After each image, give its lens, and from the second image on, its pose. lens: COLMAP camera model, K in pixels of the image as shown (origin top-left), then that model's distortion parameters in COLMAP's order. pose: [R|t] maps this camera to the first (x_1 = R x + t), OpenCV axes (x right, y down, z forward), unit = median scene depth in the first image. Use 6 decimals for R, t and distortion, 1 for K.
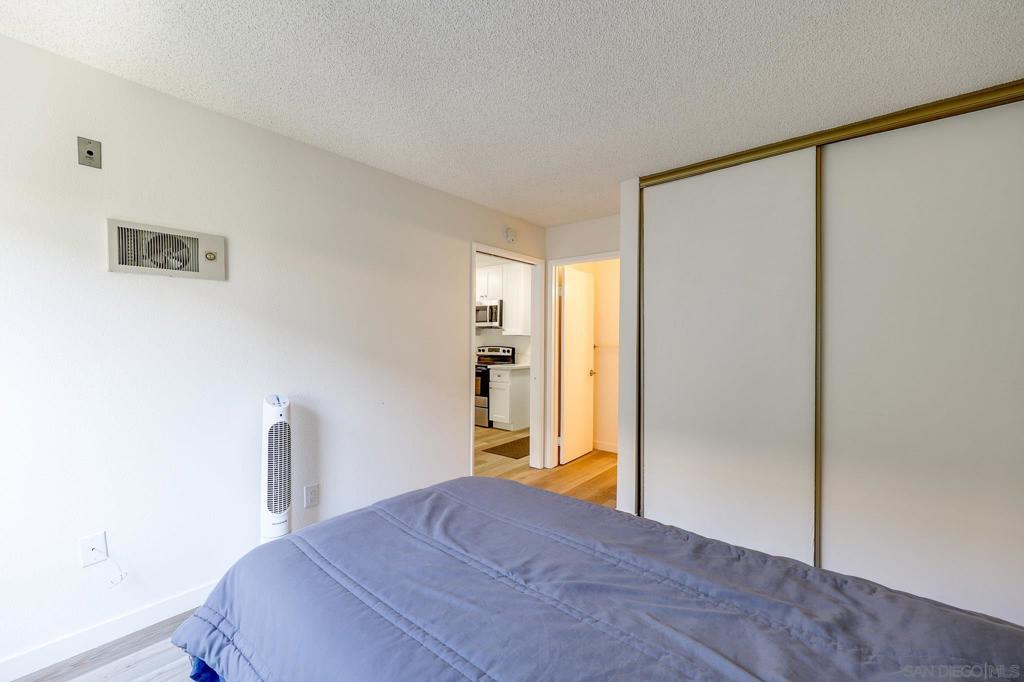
lens RADIAL K [[416.1, 0, 513.7], [0, 416.1, 340.5], [0, 0, 1]] dist [-0.002317, 0.000935]
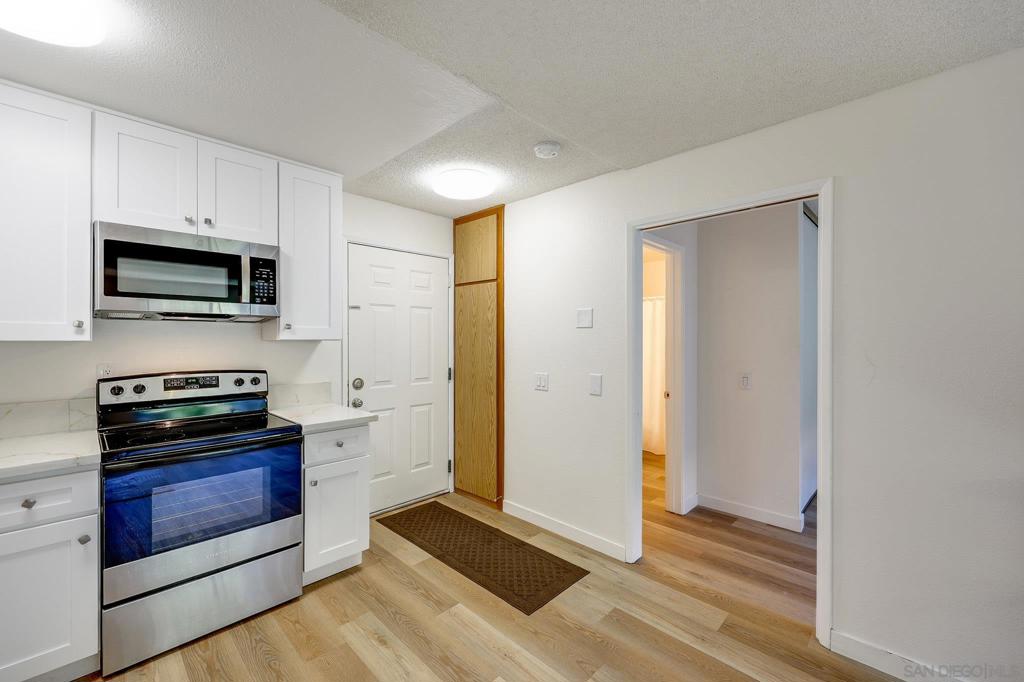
lens RADIAL K [[416.1, 0, 505.2], [0, 416.1, 340.2], [0, 0, 1]] dist [-0.002317, 0.000935]
pose [[0.097118, -0.005754, 0.995256, -0.373893], [0.000309, 0.999983, 0.005751, -0.014523], [-0.995273, -0.000251, 0.097118, 0.732111]]
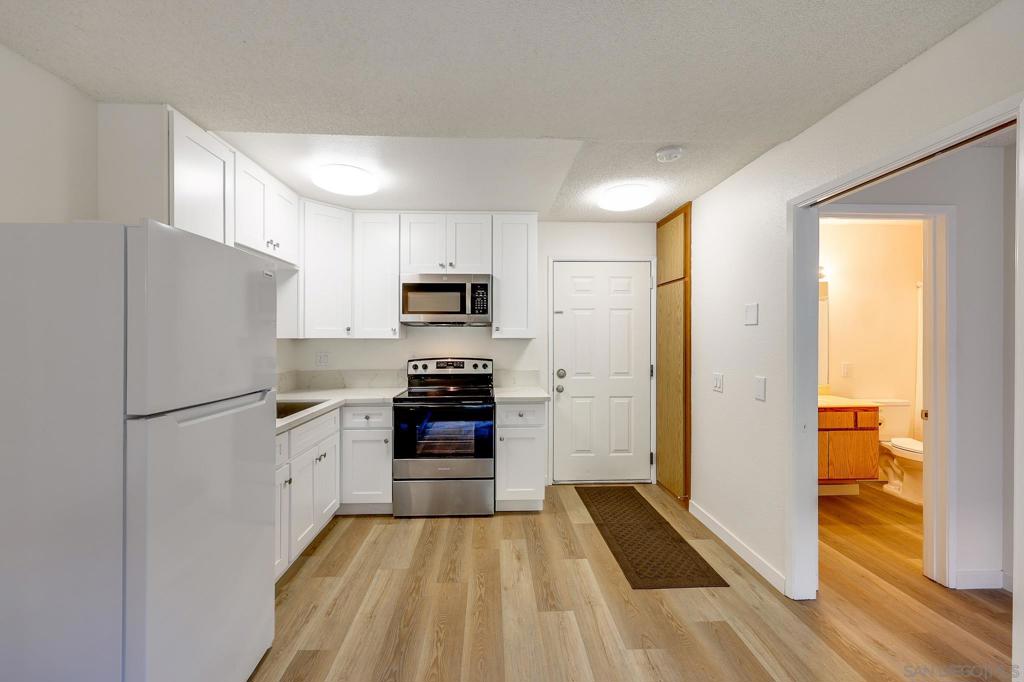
lens RADIAL K [[416.1, 0, 510.5], [0, 416.1, 339.4], [0, 0, 1]] dist [-0.002317, 0.000935]
pose [[0.744206, -0.005499, 0.667927, -0.365797], [0.002487, 0.999982, 0.005462, -0.014031], [-0.667945, -0.002404, 0.744207, 0.554896]]
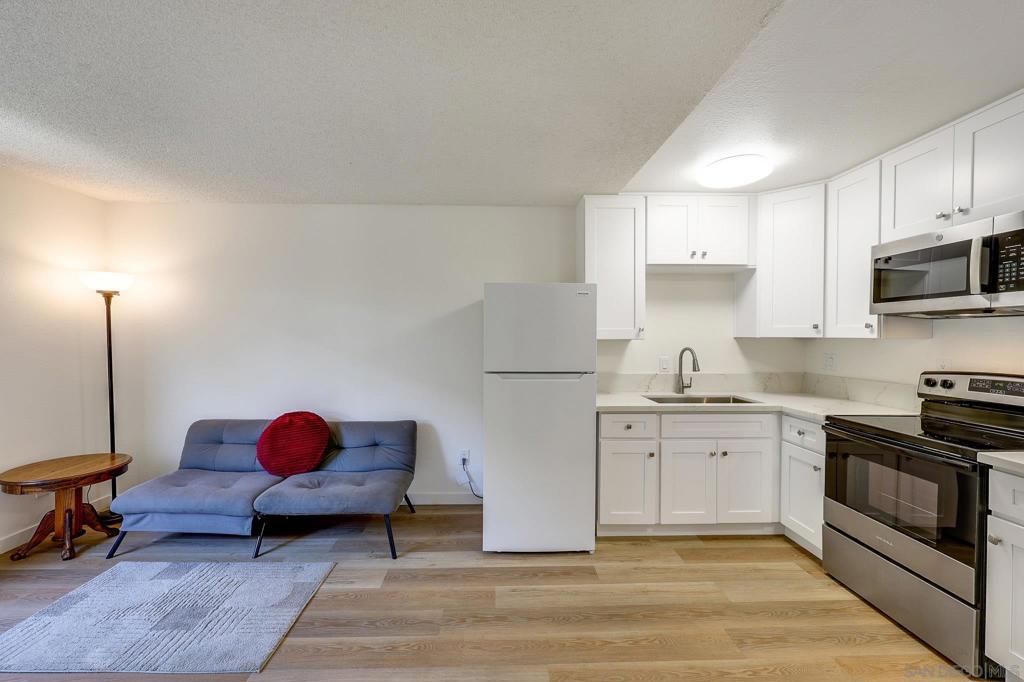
lens RADIAL K [[416.1, 0, 504.7], [0, 416.1, 340.9], [0, 0, 1]] dist [-0.002317, 0.000935]
pose [[0.650752, 0.008522, -0.759243, -0.054078], [-0.000379, 0.999941, 0.010899, -0.013992], [0.759290, -0.006805, 0.650716, 0.548806]]
